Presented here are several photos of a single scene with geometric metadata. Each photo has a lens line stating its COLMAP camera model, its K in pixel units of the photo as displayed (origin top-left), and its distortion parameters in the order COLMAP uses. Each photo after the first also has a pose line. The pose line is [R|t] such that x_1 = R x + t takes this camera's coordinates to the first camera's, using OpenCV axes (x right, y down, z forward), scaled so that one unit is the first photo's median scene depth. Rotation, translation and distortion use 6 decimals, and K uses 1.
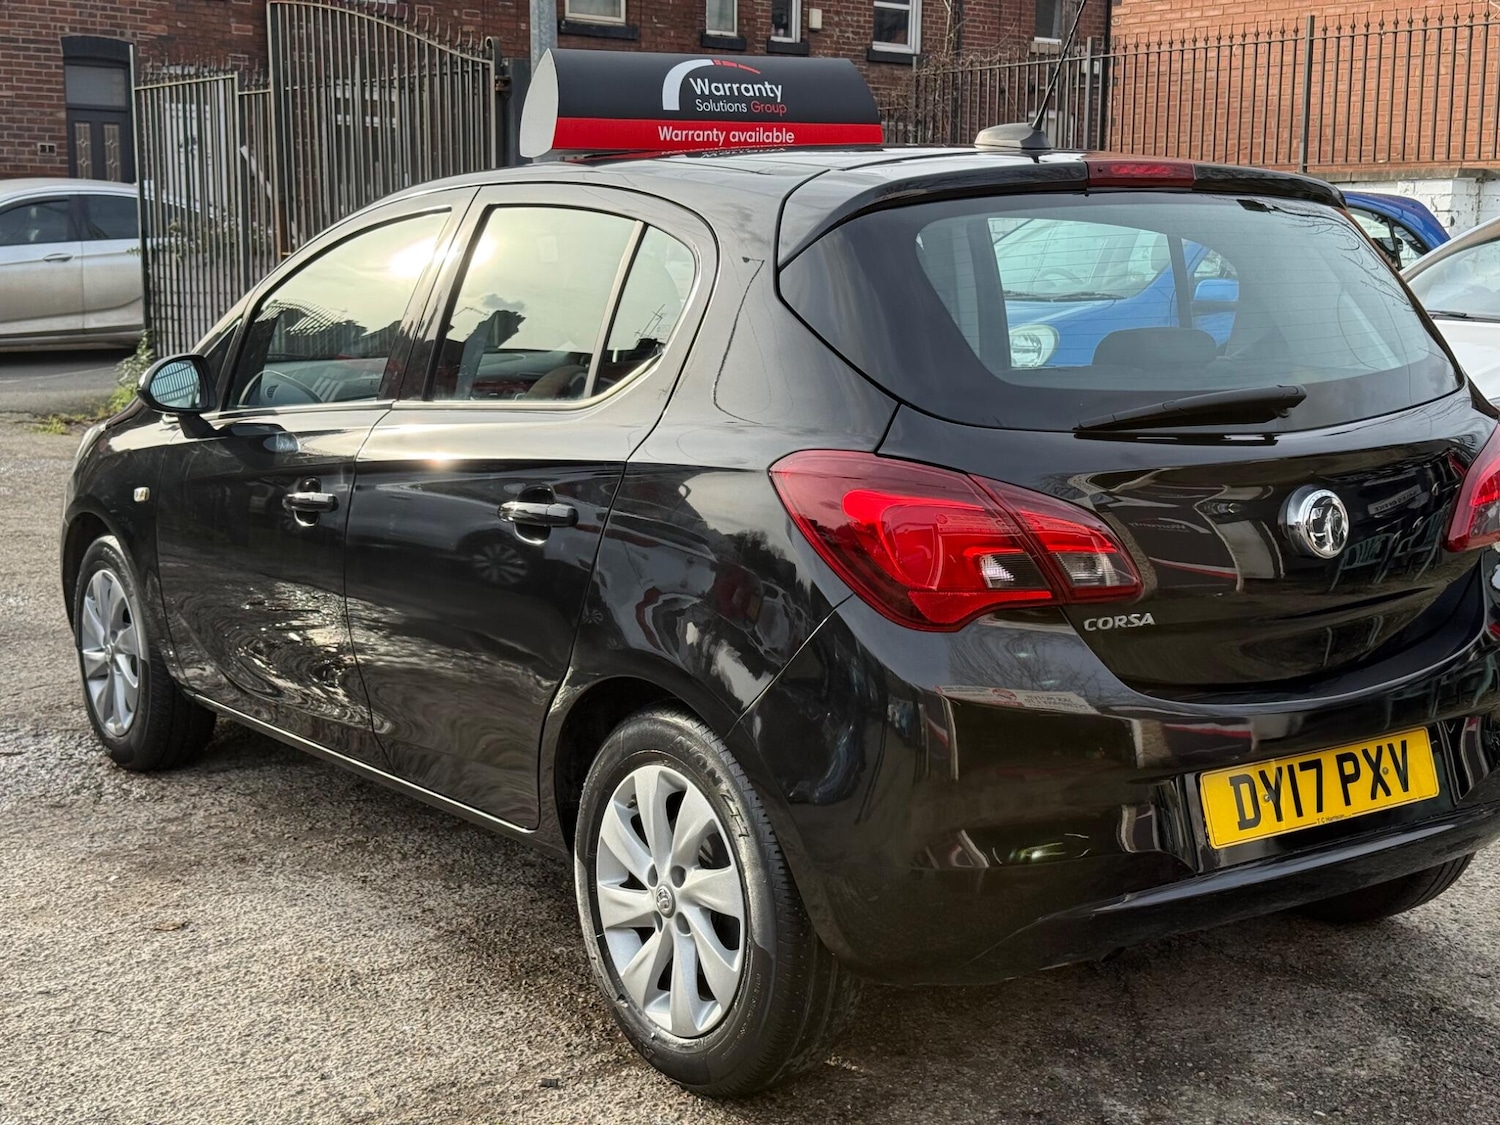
lens RADIAL K [[2090.0, 0, 740.7], [0, 2090.0, 561.3], [0, 0, 1]] dist [0.110669, 0.000000]
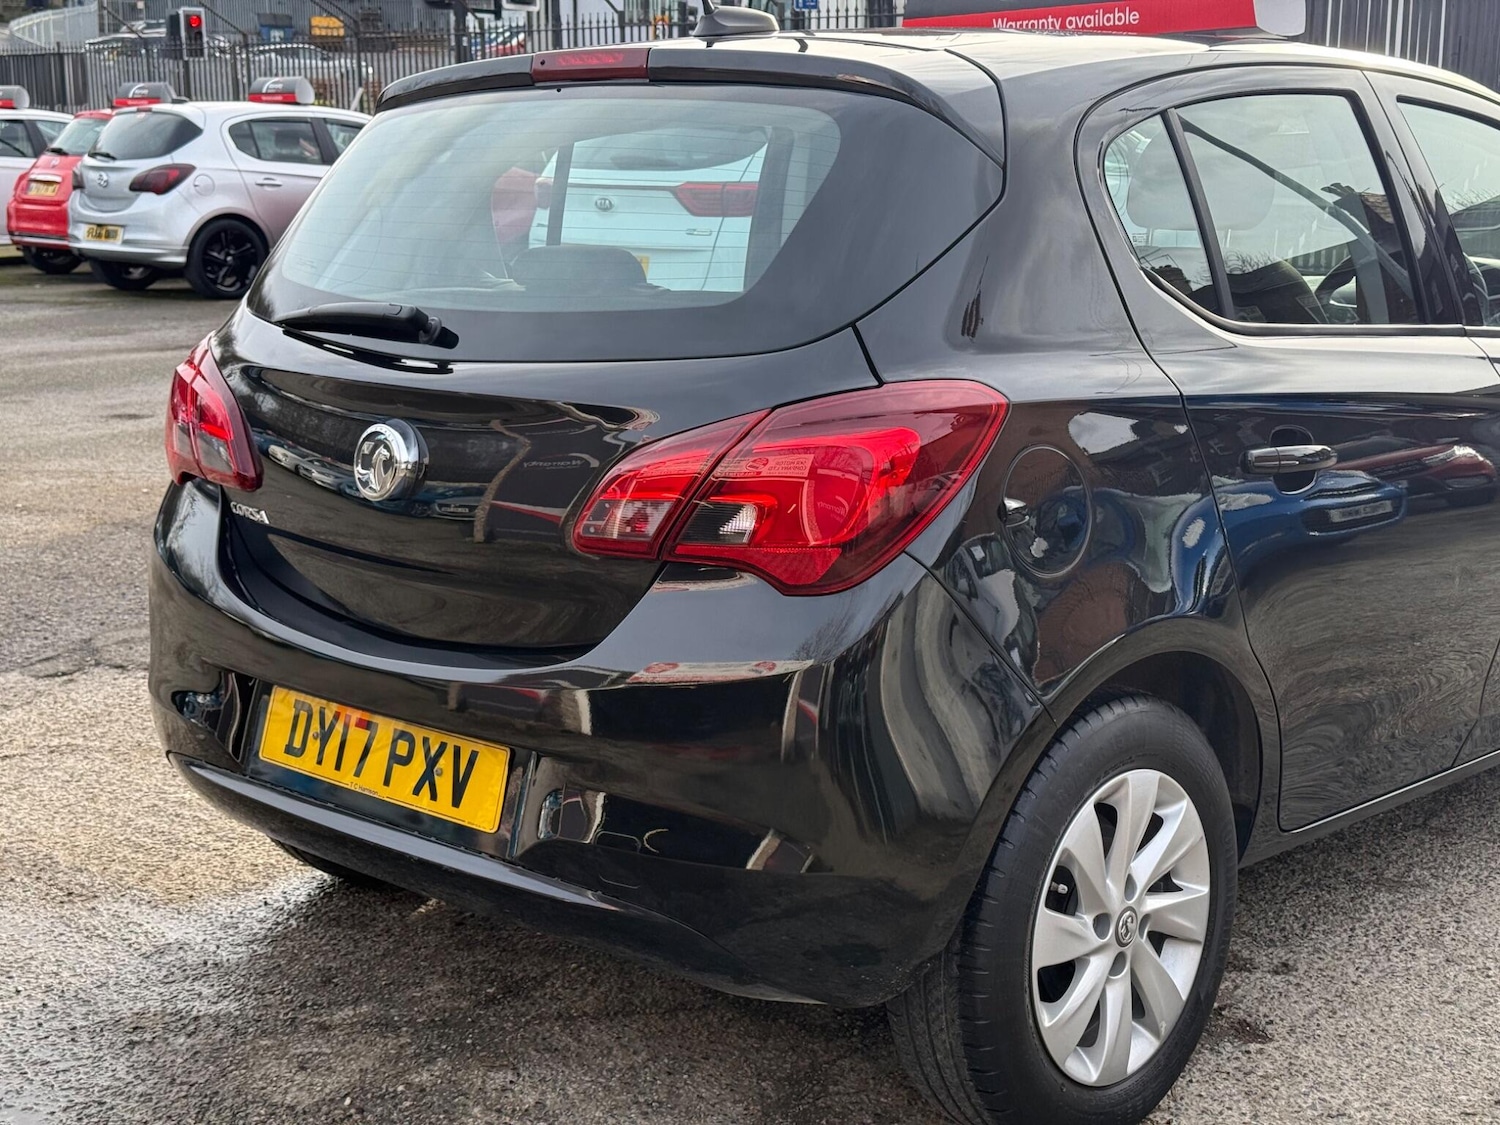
lens RADIAL K [[2090.0, 0, 749.3], [0, 2090.0, 568.2], [0, 0, 1]] dist [0.110669, 0.000000]
pose [[0.200911, 0.189676, -0.961071, 1.120656], [-0.151092, 0.975336, 0.160906, -0.134590], [0.967887, 0.112882, 0.224614, 0.920026]]
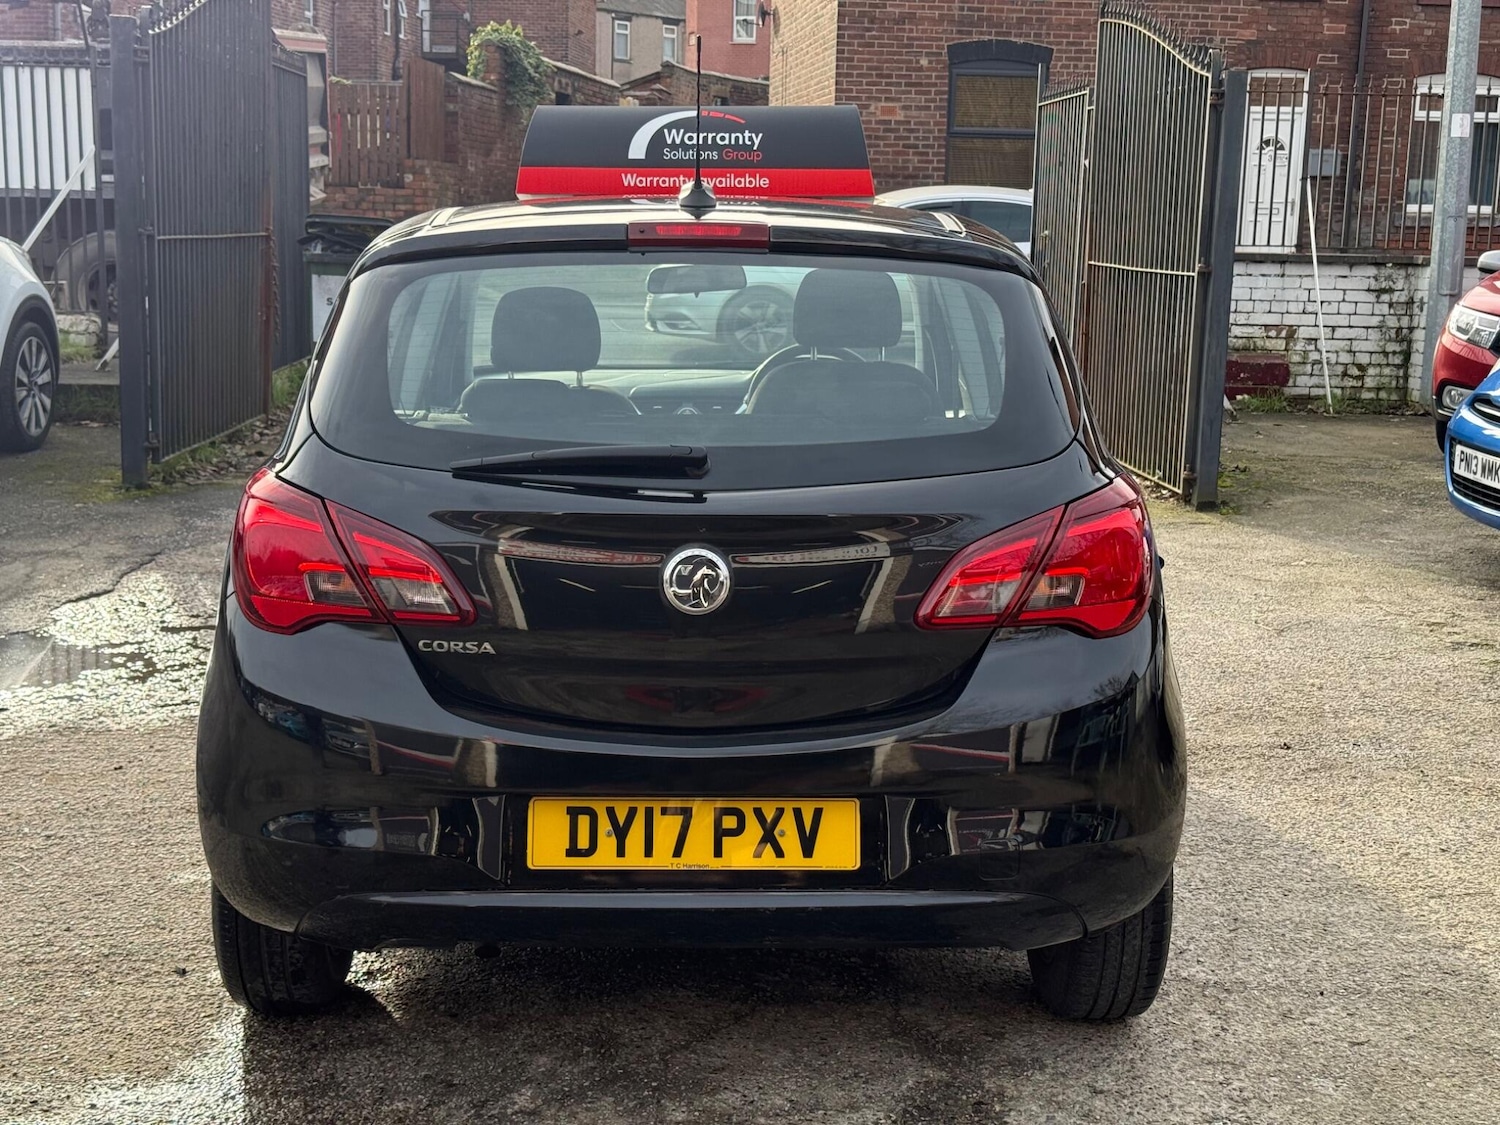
lens RADIAL K [[2090.0, 0, 750.9], [0, 2090.0, 566.8], [0, 0, 1]] dist [0.110669, 0.000000]
pose [[0.832337, 0.105352, -0.544166, 0.822544], [-0.101789, 0.994126, 0.036772, -0.062702], [0.544844, 0.024783, 0.838171, 0.148805]]
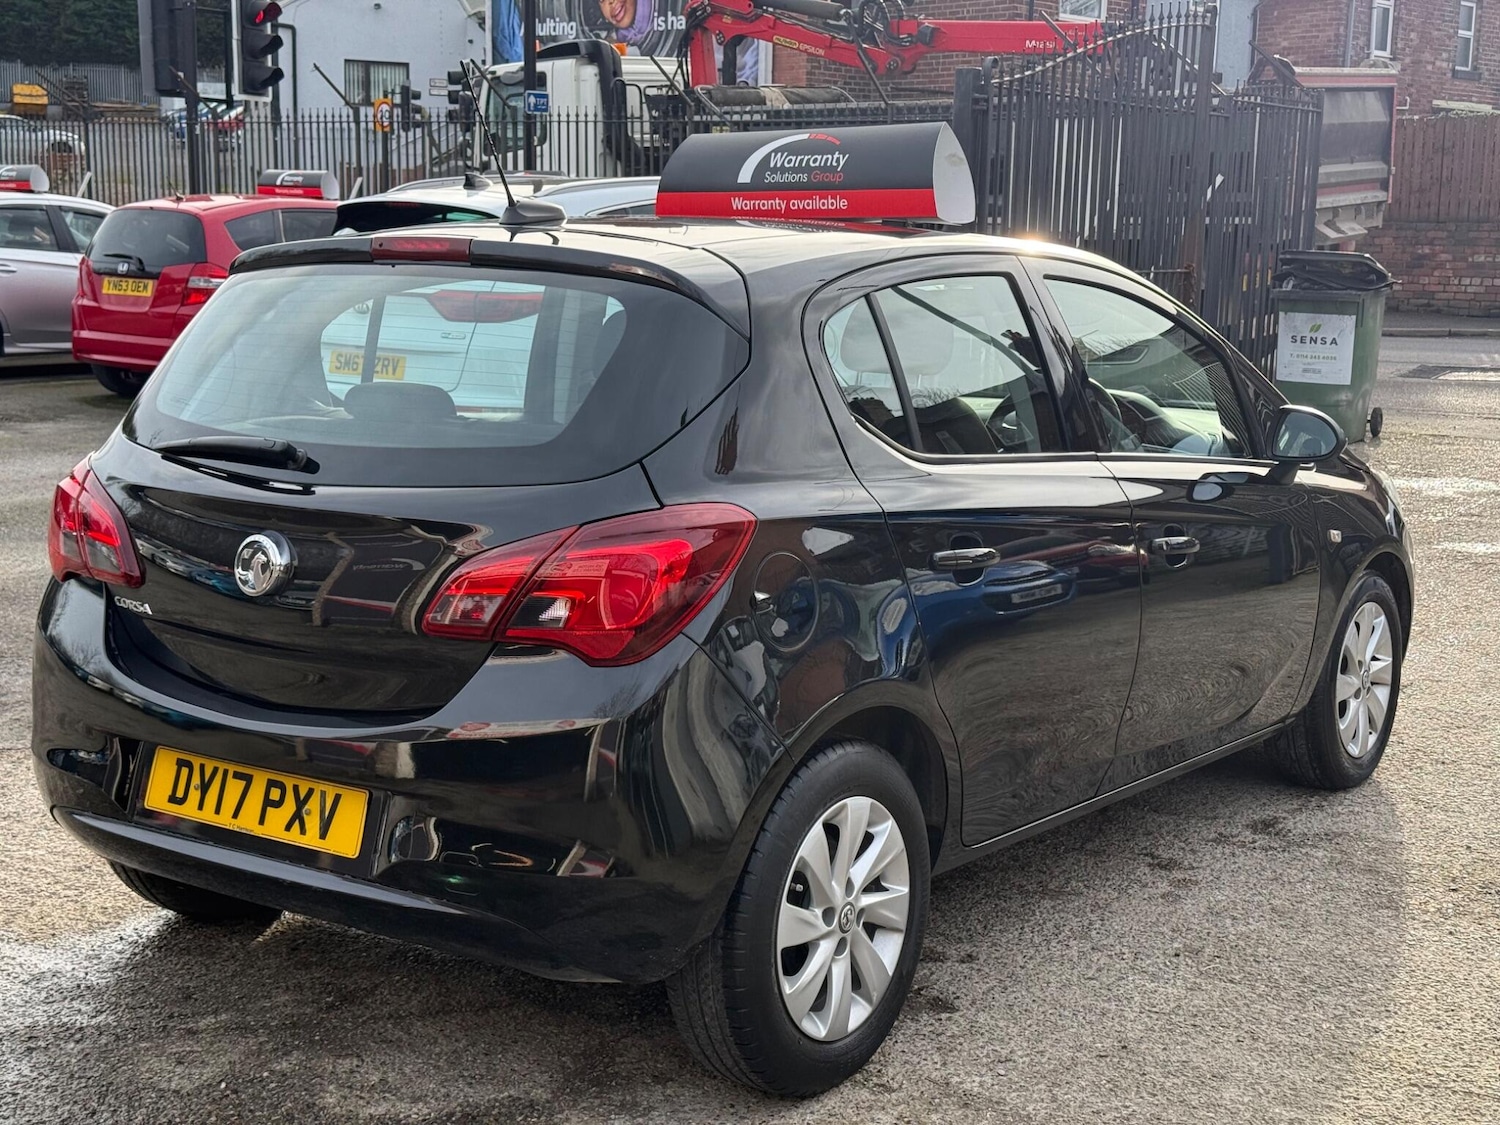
lens RADIAL K [[2090.0, 0, 763.3], [0, 2090.0, 562.9], [0, 0, 1]] dist [0.110669, 0.000000]
pose [[0.333734, 0.151311, -0.930444, 1.345713], [-0.162416, 0.981503, 0.101359, -0.168269], [0.928570, 0.117292, 0.352136, 0.823191]]
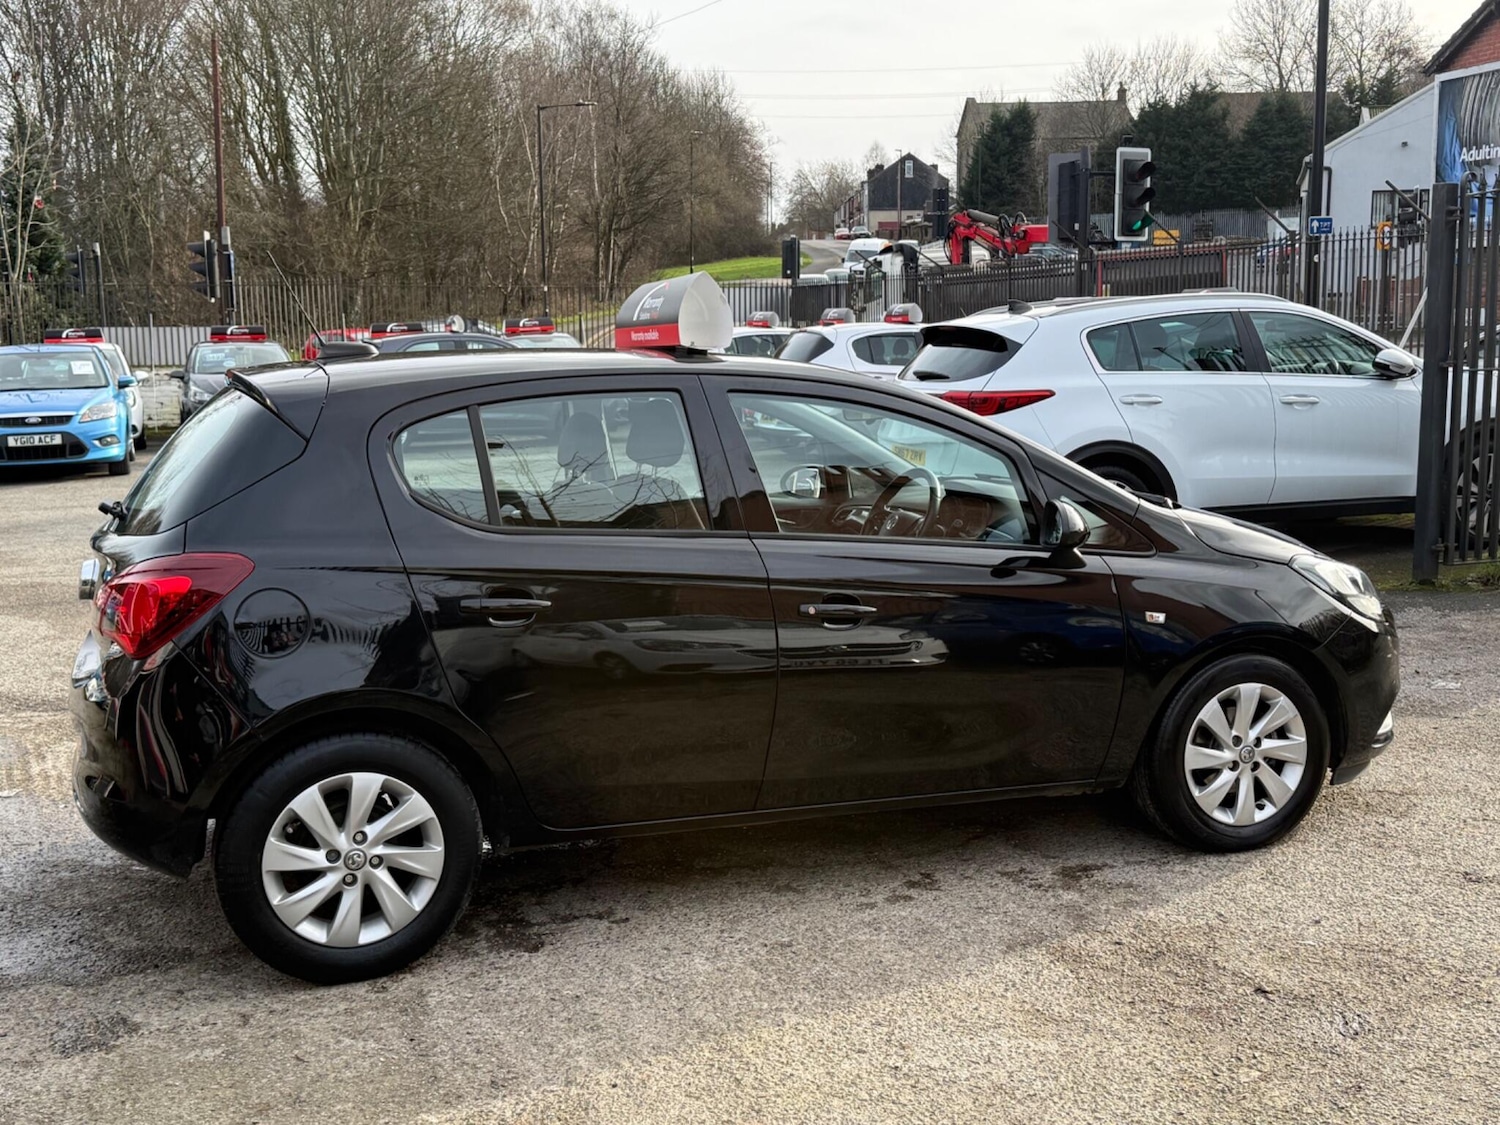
lens RADIAL K [[1675.4, 0, 750.6], [0, 1675.4, 578.7], [0, 0, 1]] dist [0.091710, 0.000000]
pose [[-0.238253, 0.140590, -0.960973, 1.437900], [-0.141092, 0.973960, 0.177471, -0.333136], [0.960900, 0.177869, -0.212213, 1.759981]]
